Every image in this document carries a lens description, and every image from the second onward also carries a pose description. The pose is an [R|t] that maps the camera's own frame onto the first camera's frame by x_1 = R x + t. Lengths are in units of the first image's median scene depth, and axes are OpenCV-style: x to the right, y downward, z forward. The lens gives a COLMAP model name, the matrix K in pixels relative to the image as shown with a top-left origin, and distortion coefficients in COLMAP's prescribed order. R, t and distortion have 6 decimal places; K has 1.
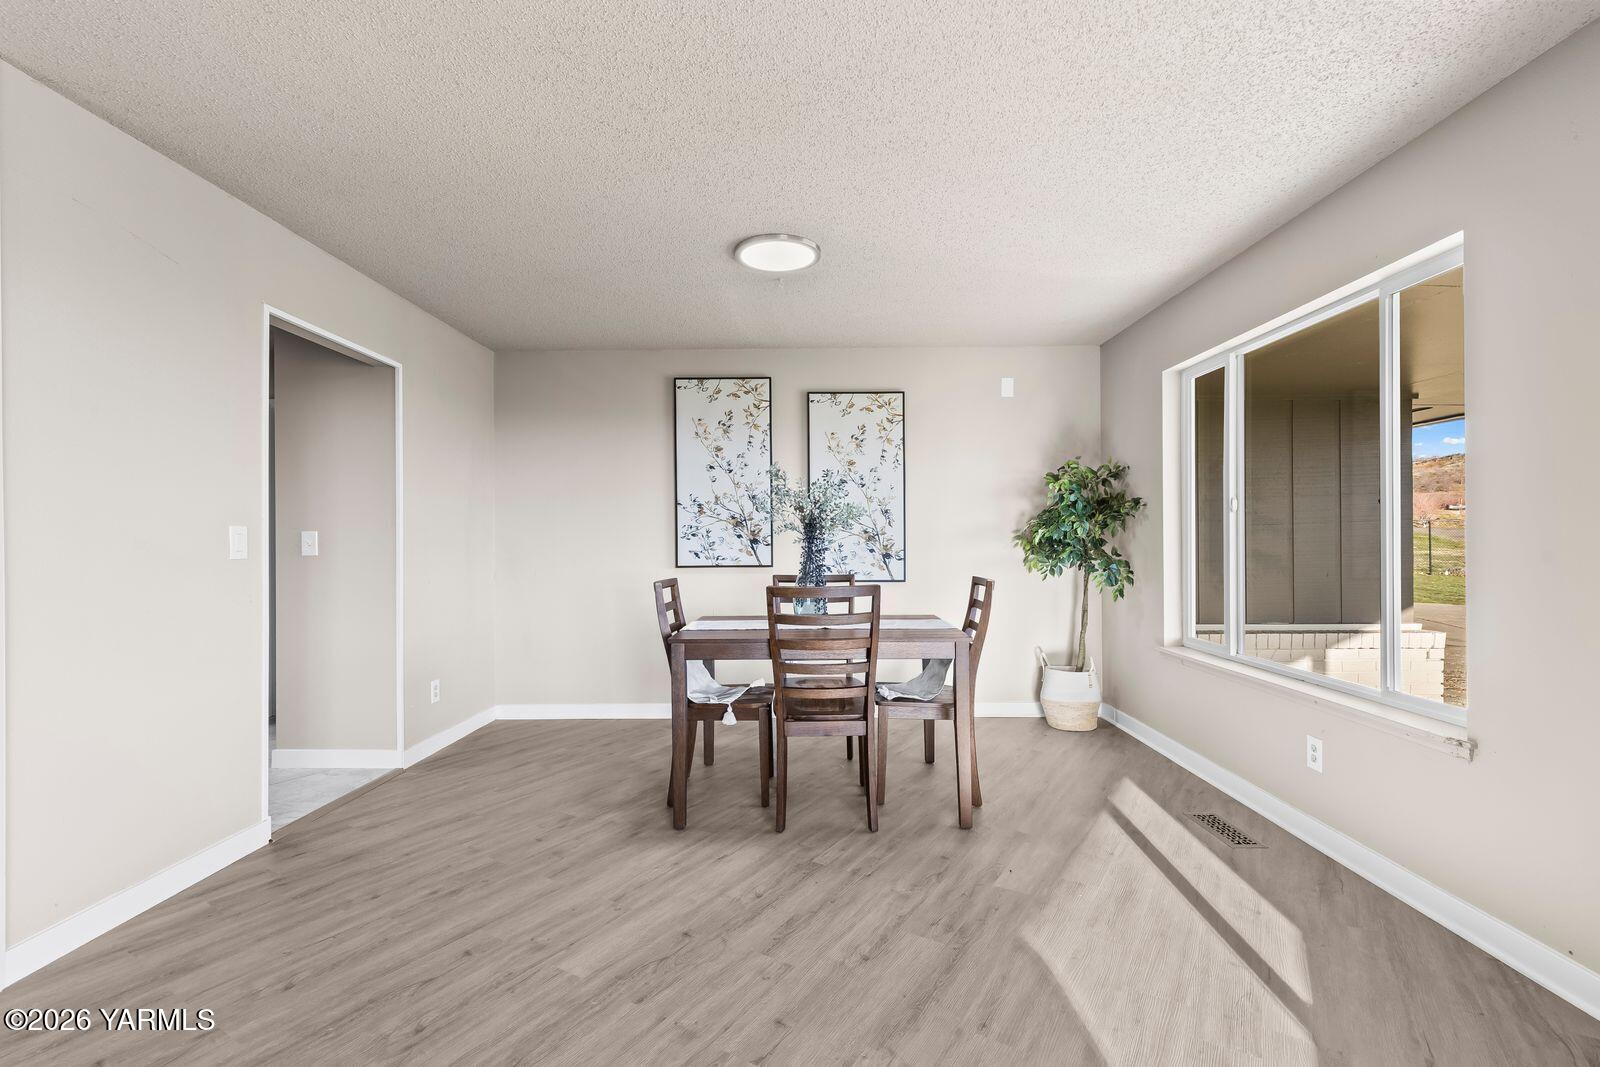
lens RADIAL K [[714.5, 0, 810.5], [0, 714.5, 538.3], [0, 0, 1]] dist [0.009073, -0.000093]
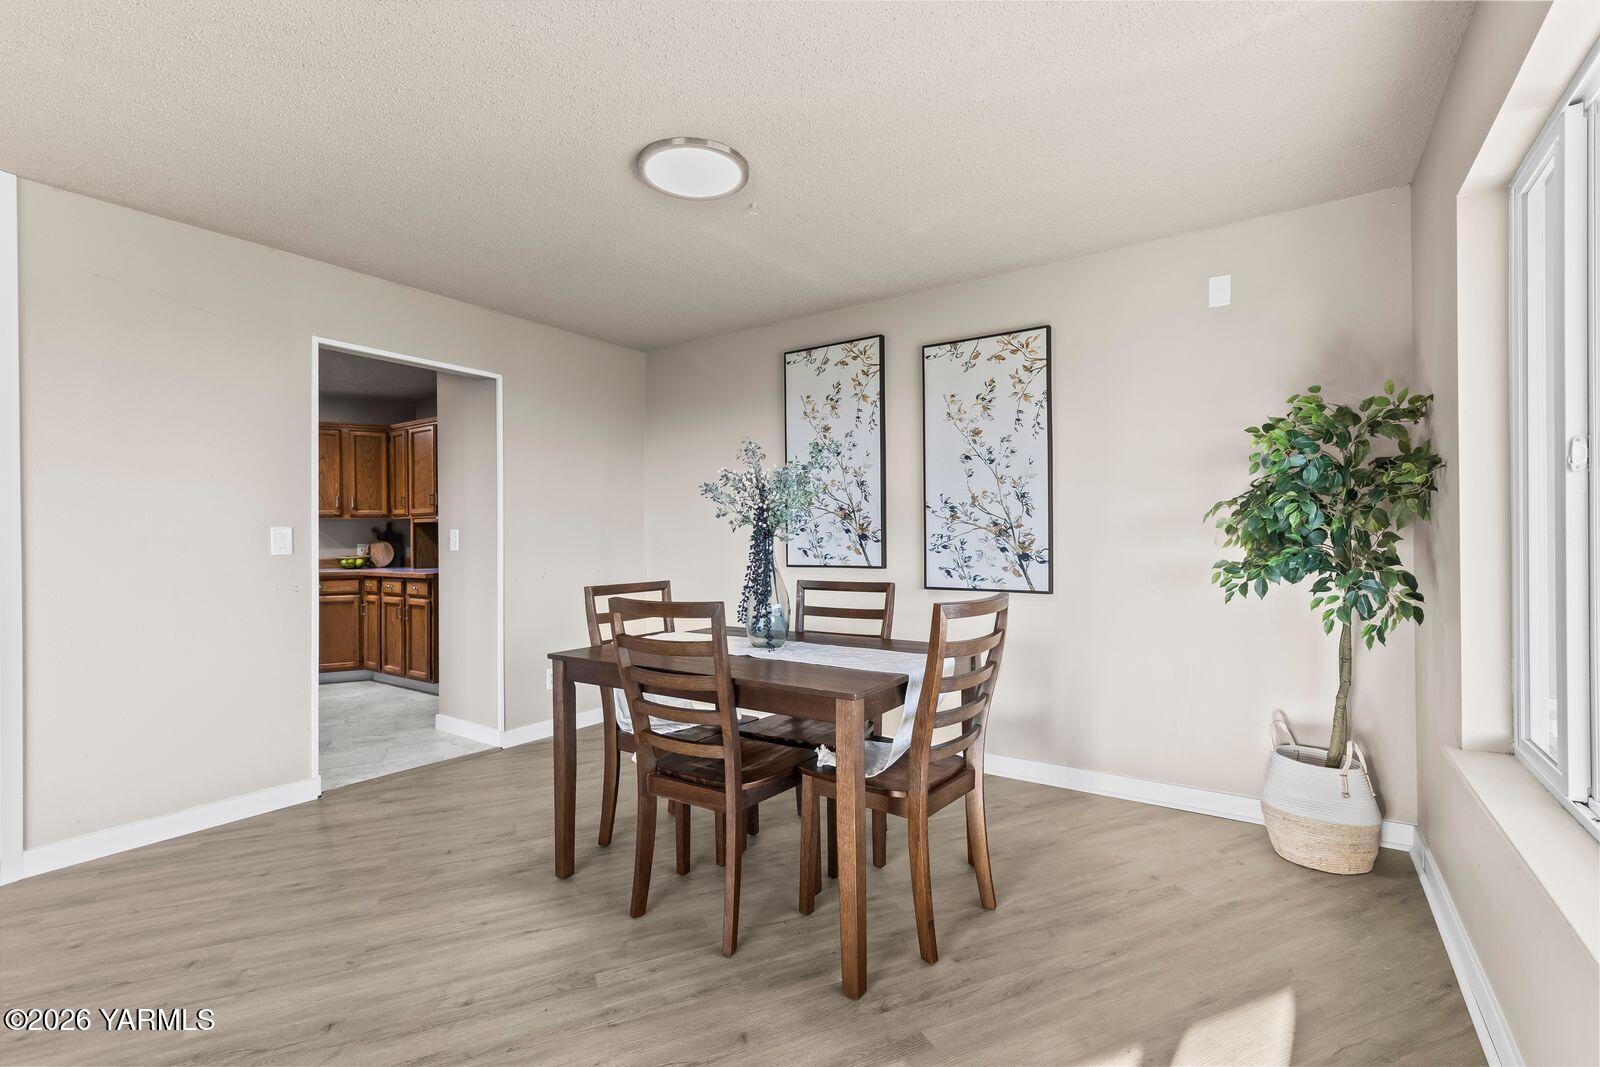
lens RADIAL K [[714.5, 0, 808.1], [0, 714.5, 534.3], [0, 0, 1]] dist [0.009073, -0.000093]
pose [[0.831813, -0.003432, -0.555045, 0.326291], [0.006428, 0.999973, 0.003450, -0.002155], [0.555018, -0.006438, 0.831813, 0.277903]]
